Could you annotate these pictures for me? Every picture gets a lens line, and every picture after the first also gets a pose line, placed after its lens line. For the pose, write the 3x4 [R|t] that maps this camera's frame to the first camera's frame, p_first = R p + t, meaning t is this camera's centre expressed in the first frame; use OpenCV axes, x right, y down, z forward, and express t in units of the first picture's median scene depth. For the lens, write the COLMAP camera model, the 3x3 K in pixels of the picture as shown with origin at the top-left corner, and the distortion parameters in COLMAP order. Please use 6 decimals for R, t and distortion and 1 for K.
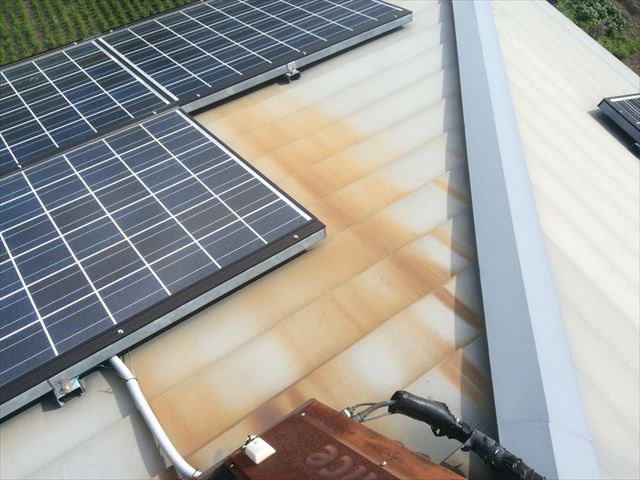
lens RADIAL K [[587.7, 0, 308.9], [0, 587.7, 239.8], [0, 0, 1]] dist [0.085920, -0.093453]
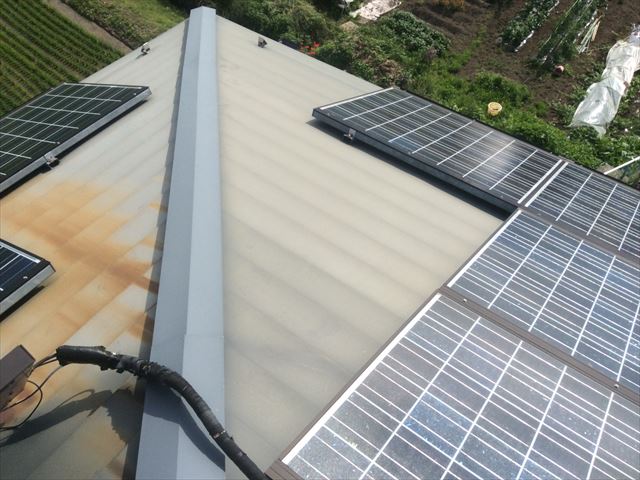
lens RADIAL K [[587.7, 0, 308.9], [0, 587.7, 239.8], [0, 0, 1]] dist [0.085920, -0.093453]
pose [[0.945242, -0.308981, 0.105112, 0.332643], [0.320032, 0.940661, -0.112851, 0.193288], [-0.064006, 0.140311, 0.988036, -0.221141]]
